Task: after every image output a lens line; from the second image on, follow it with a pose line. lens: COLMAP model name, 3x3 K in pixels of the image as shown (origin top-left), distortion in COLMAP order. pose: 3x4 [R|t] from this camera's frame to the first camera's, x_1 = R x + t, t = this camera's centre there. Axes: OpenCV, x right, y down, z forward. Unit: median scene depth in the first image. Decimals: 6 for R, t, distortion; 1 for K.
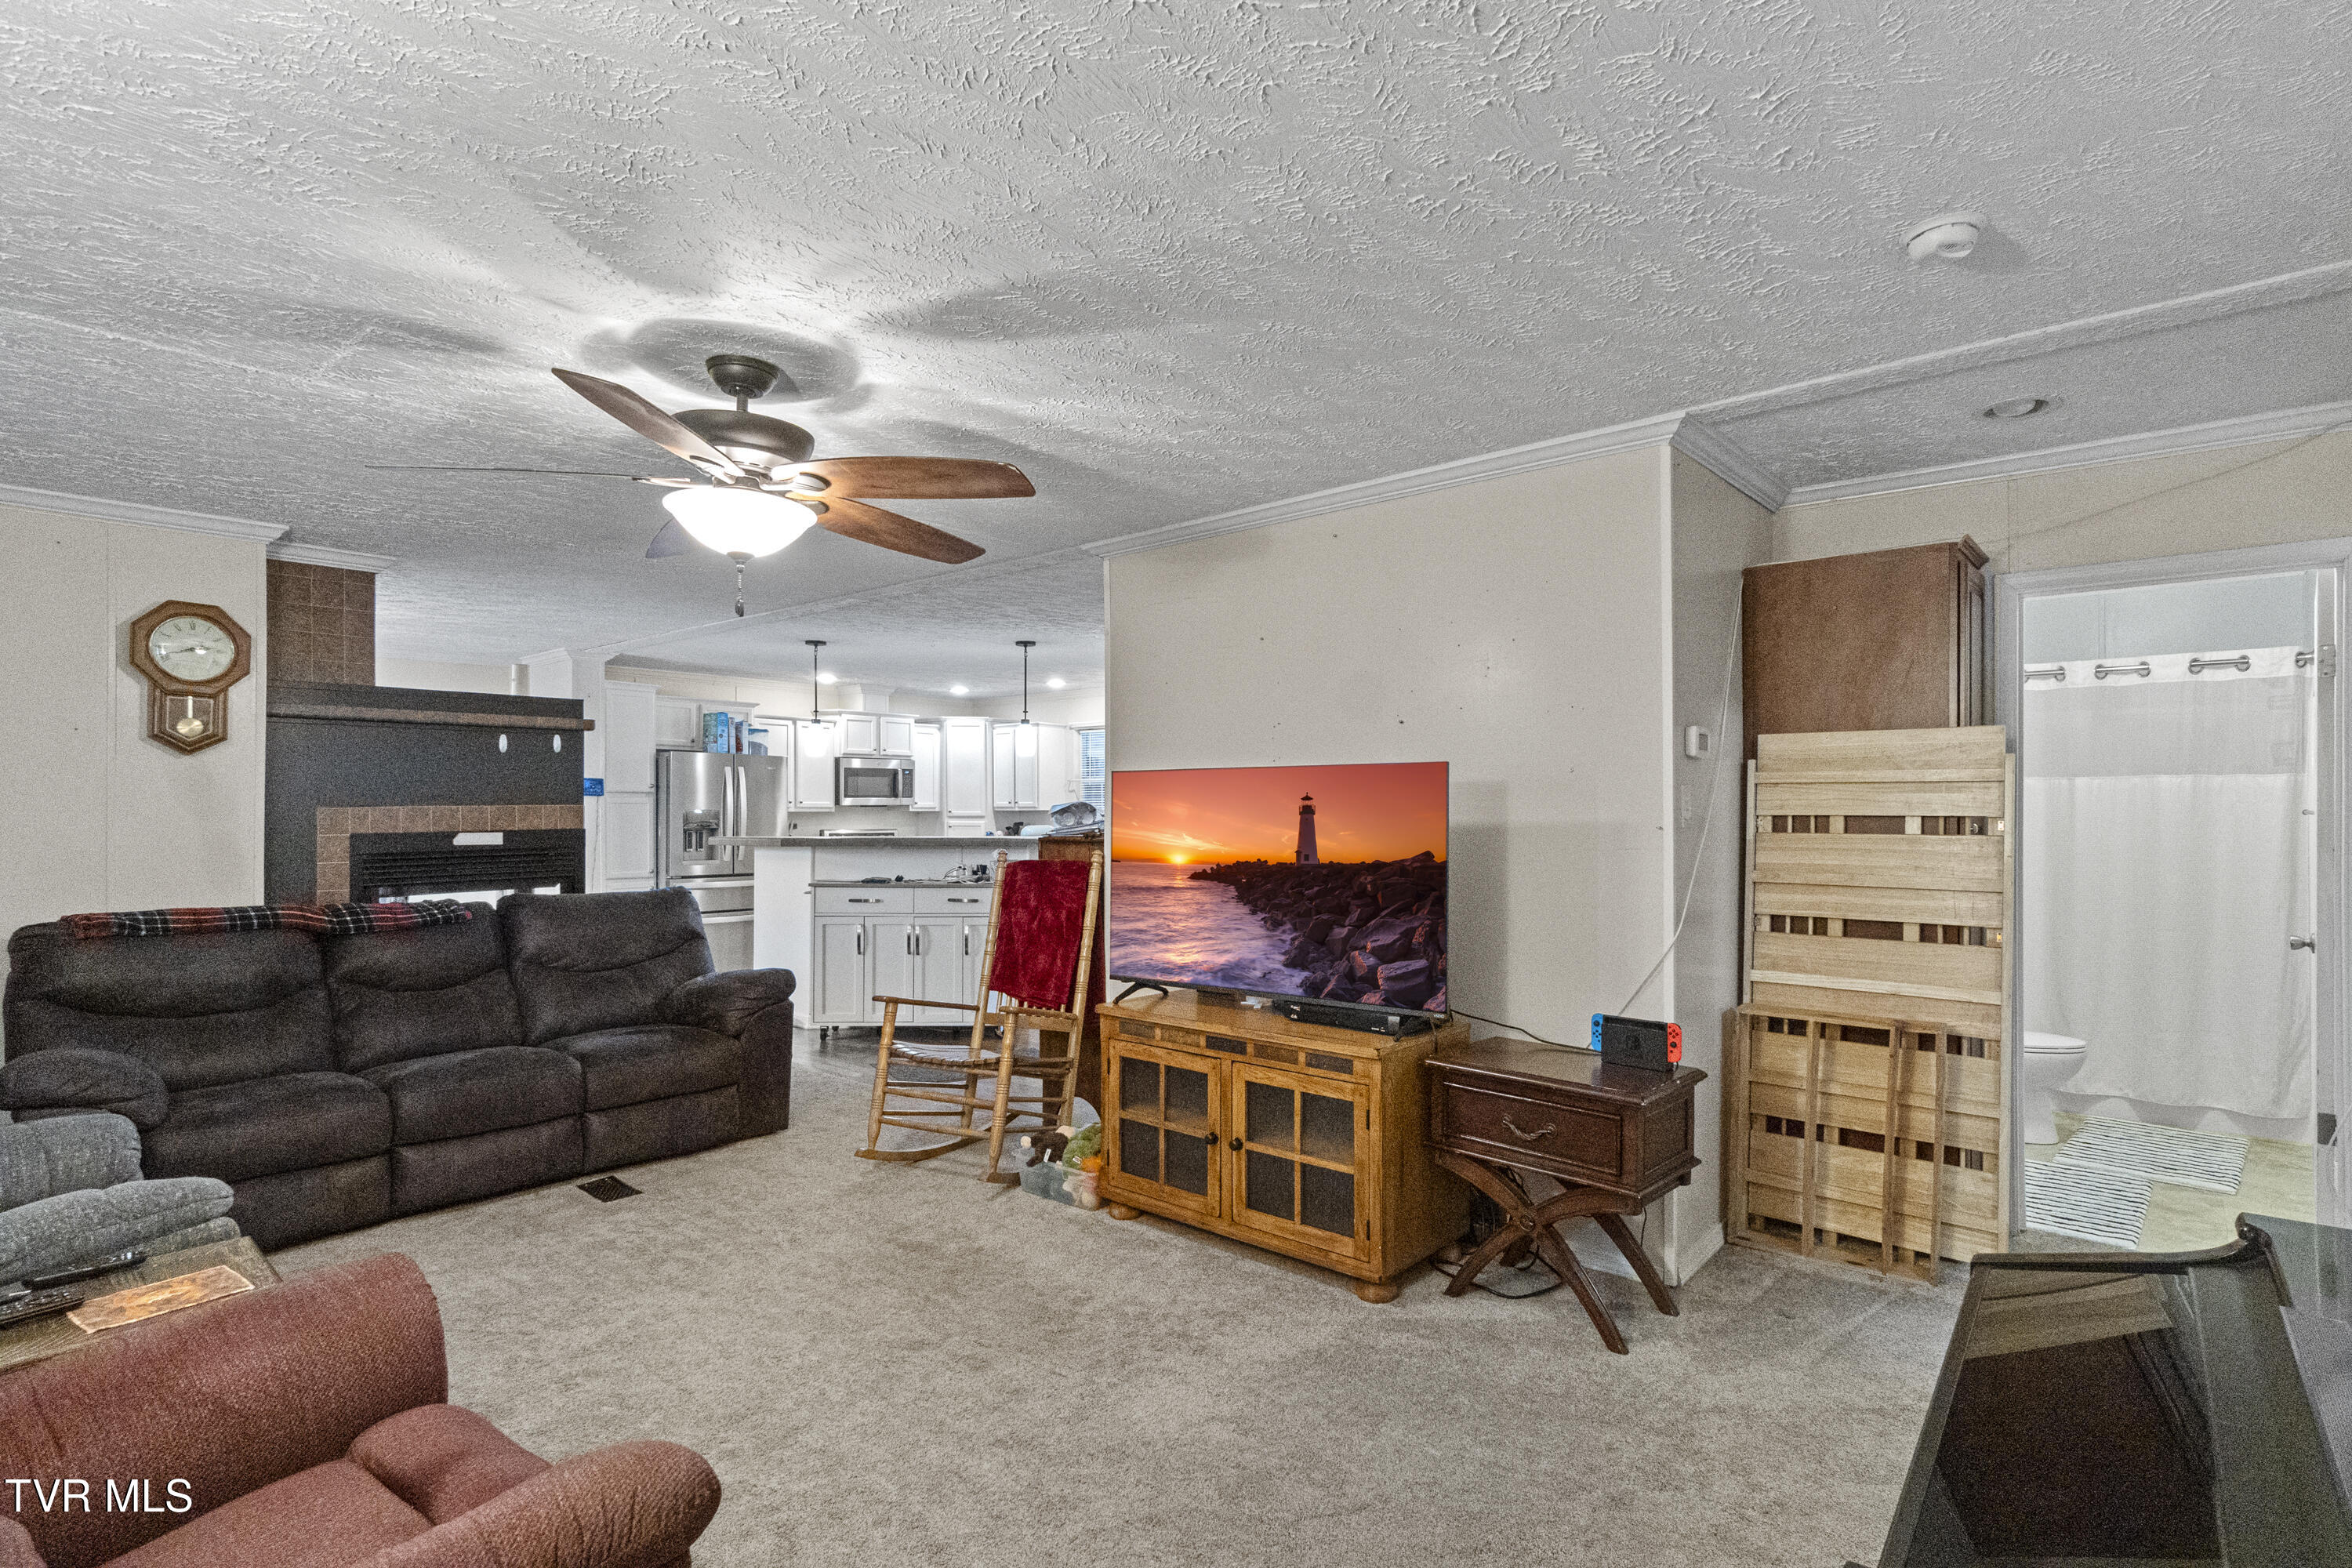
lens RADIAL K [[1138.6, 0, 1160.7], [0, 1138.6, 809.9], [0, 0, 1]] dist [-0.004287, -0.000912]
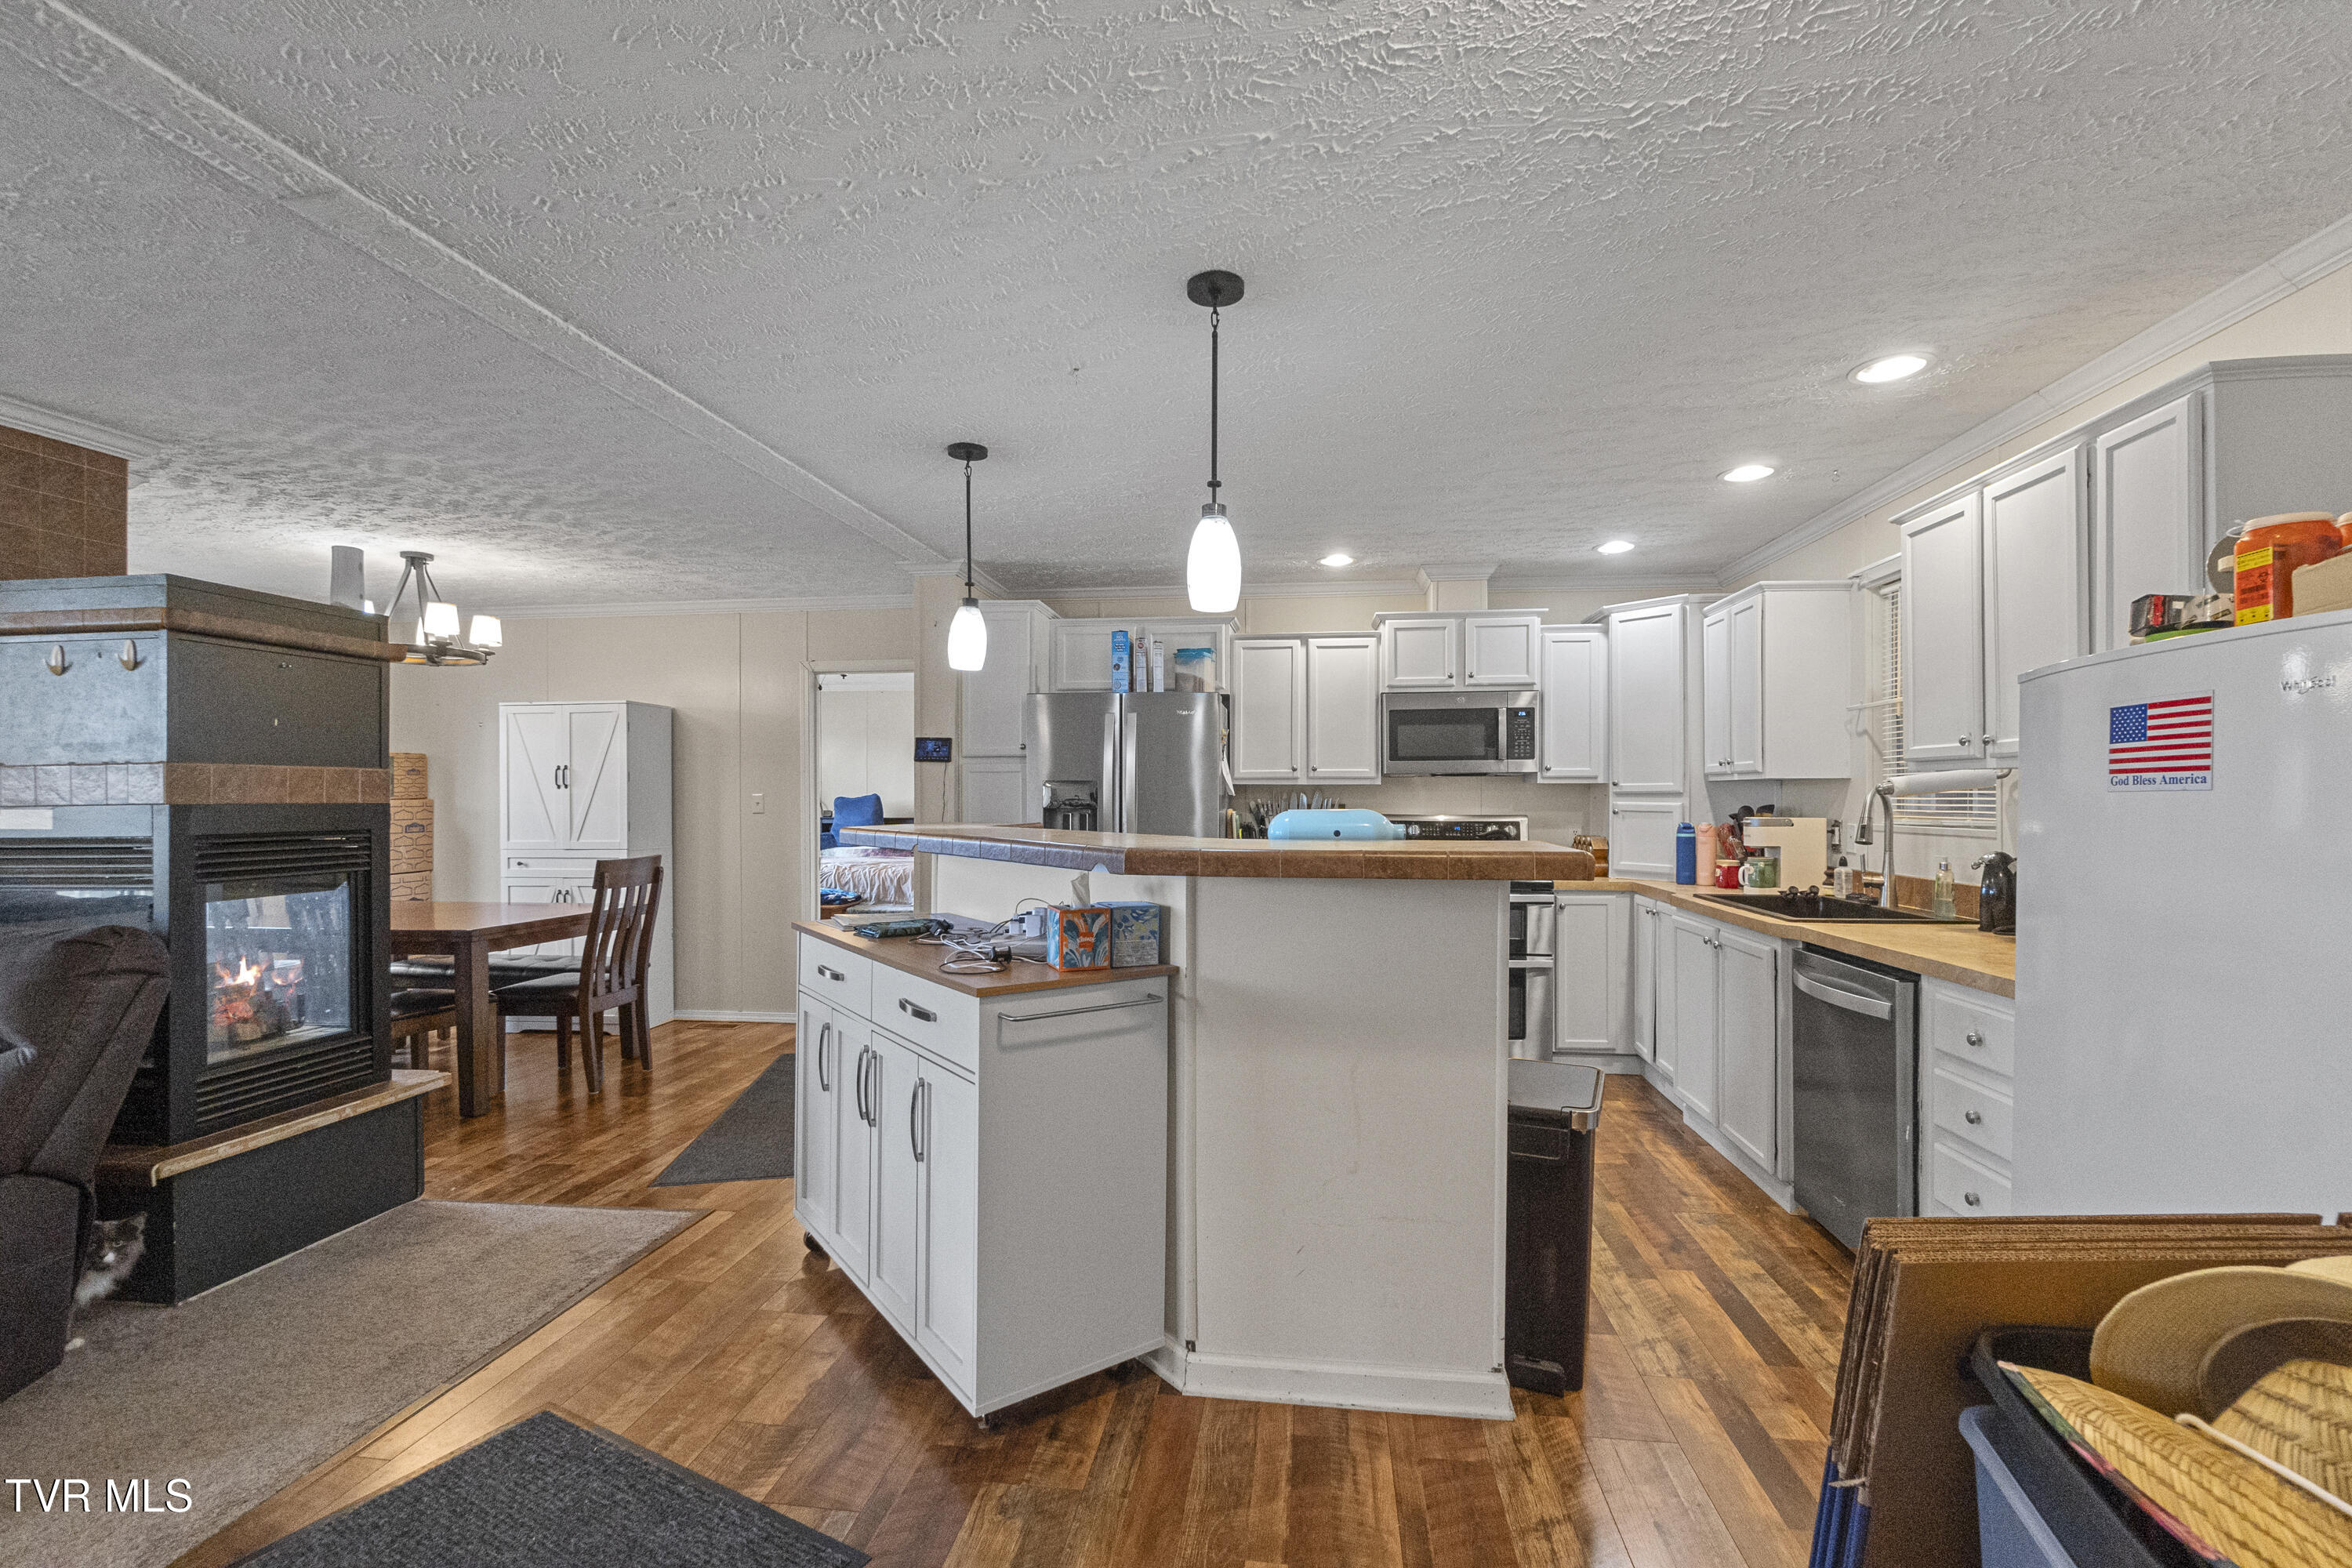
lens RADIAL K [[1039.2, 0, 1180.4], [0, 1039.2, 790.6], [0, 0, 1]] dist [0.000194, 0.000108]
pose [[0.554392, -0.005253, -0.832239, 0.115308], [0.000020, 0.999980, -0.006298, 0.008570], [0.832255, 0.003474, 0.554381, 0.614924]]
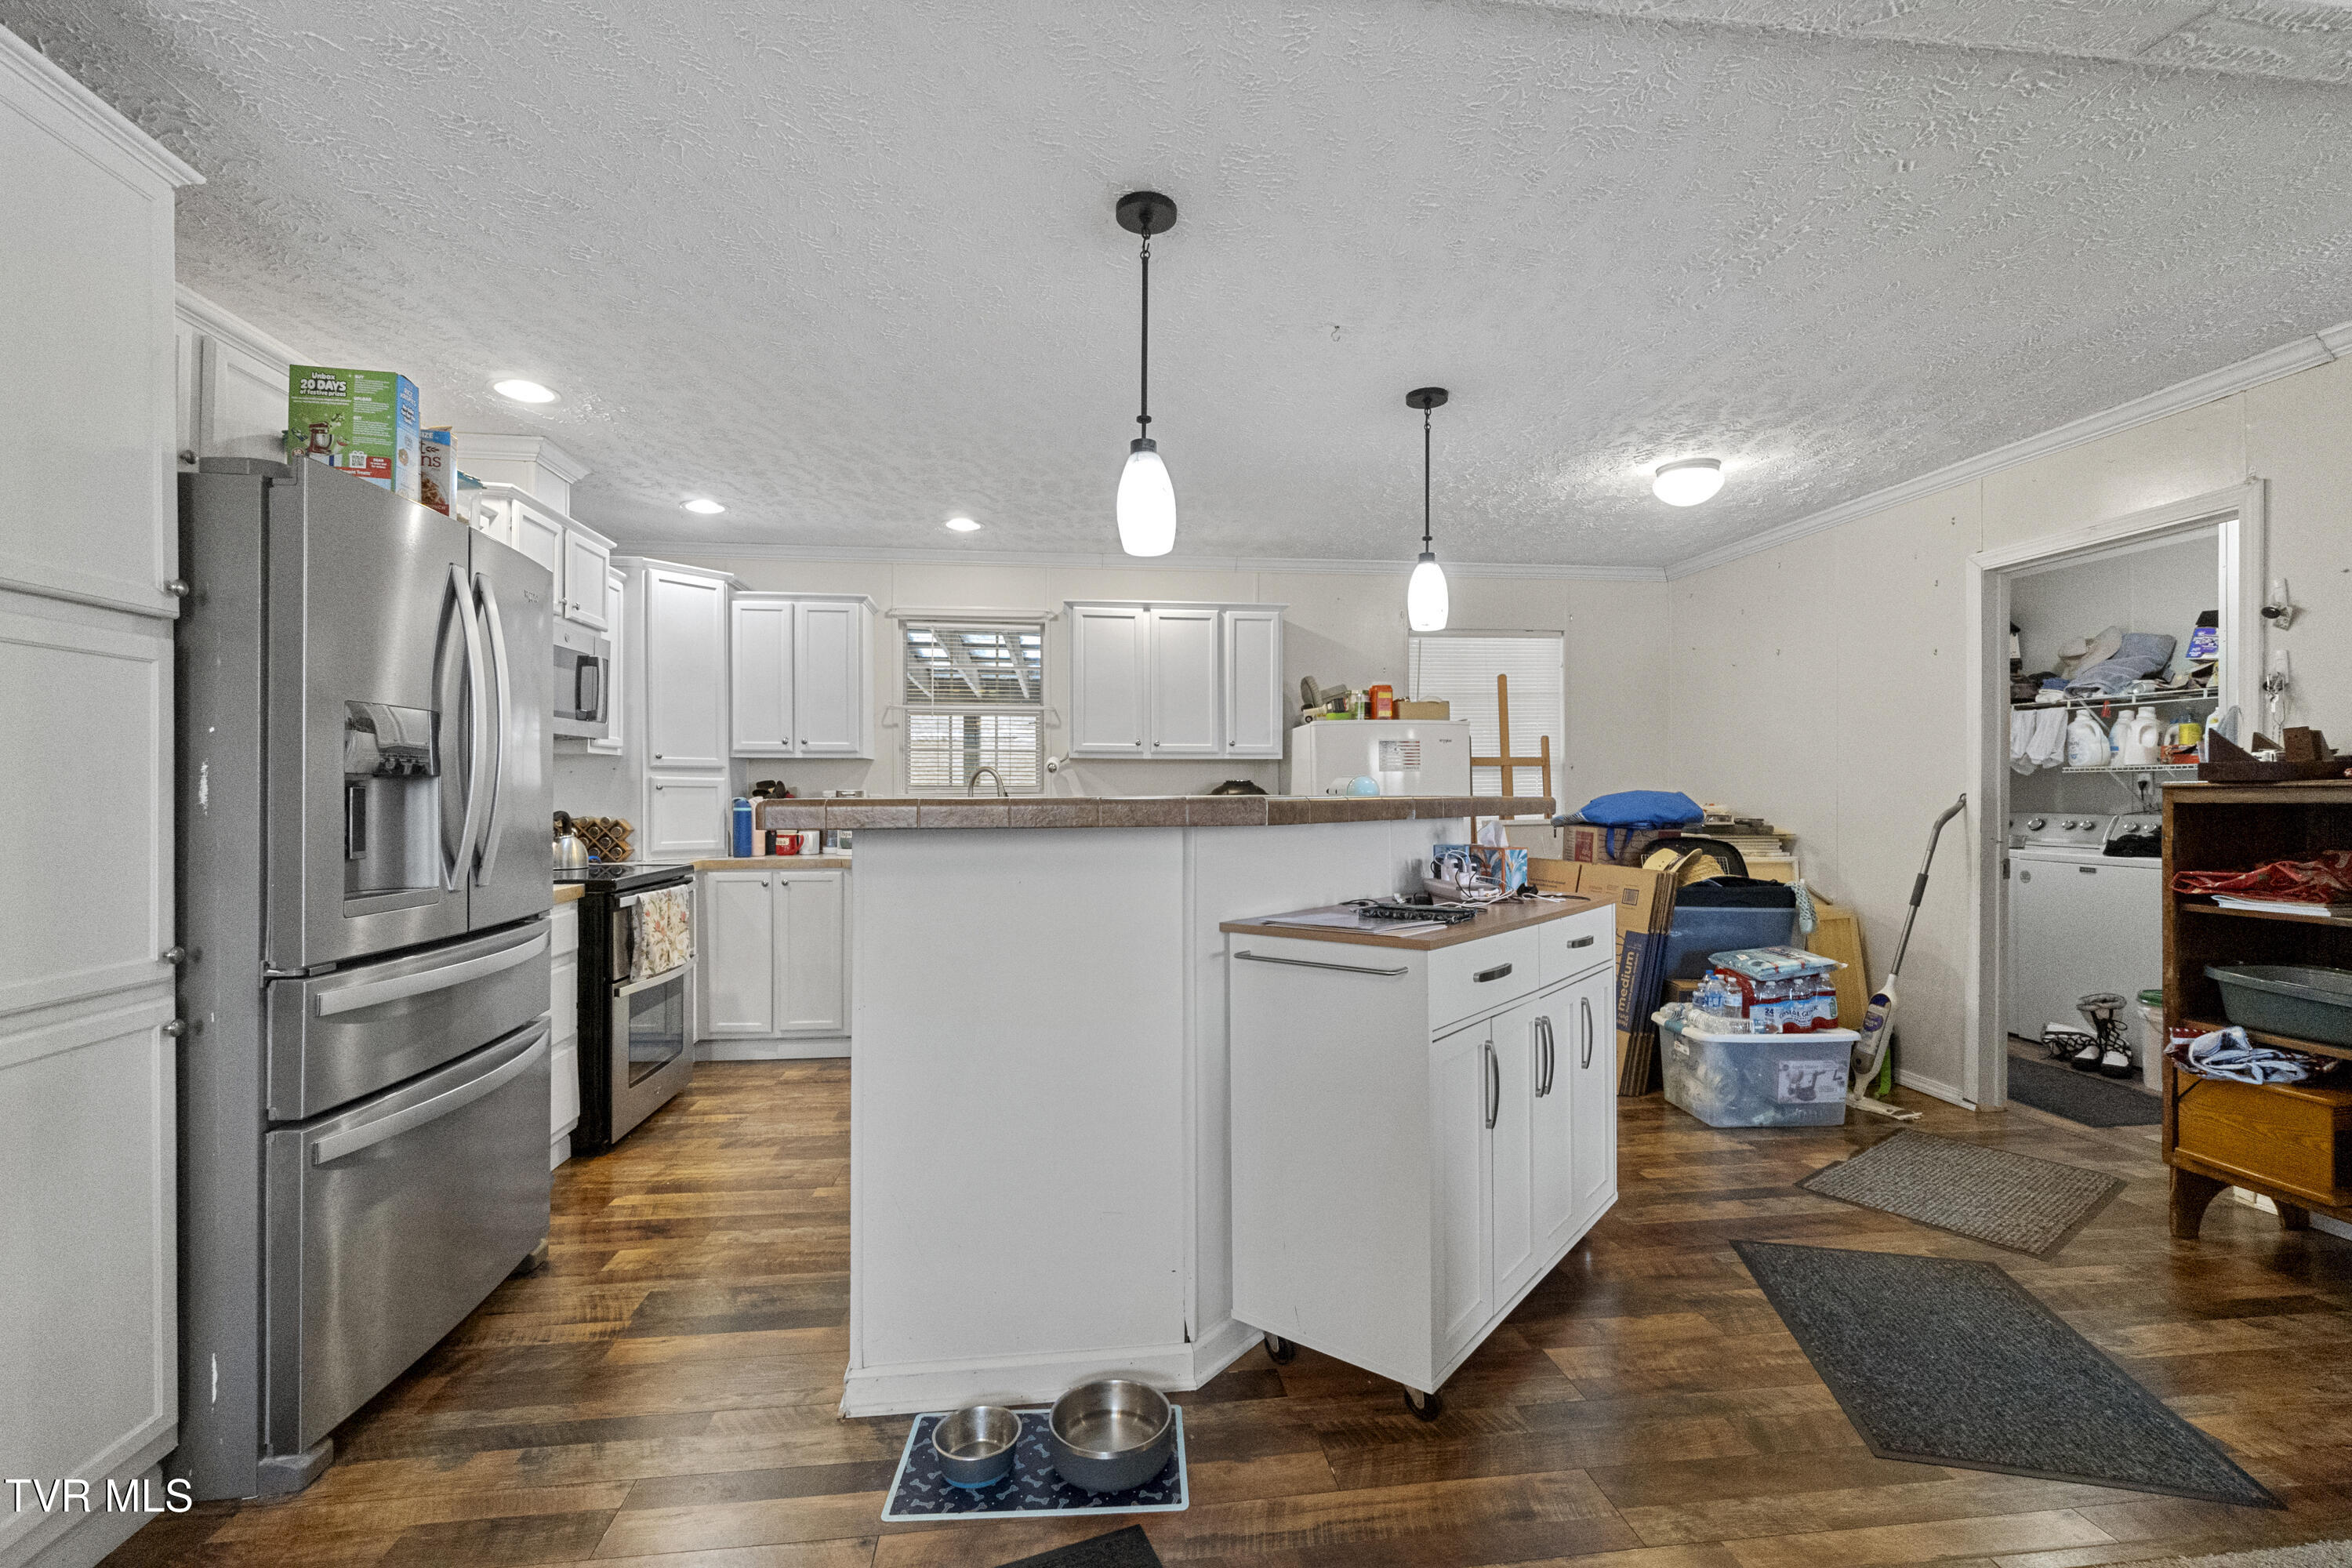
lens RADIAL K [[1011.7, 0, 1181.3], [0, 1011.7, 795.0], [0, 0, 1]] dist [0.000840, 0.000037]
pose [[0.664836, -0.003453, 0.746982, -0.393602], [-0.000694, 0.999986, 0.005240, 0.016867], [-0.746989, -0.004002, 0.664824, 0.597581]]
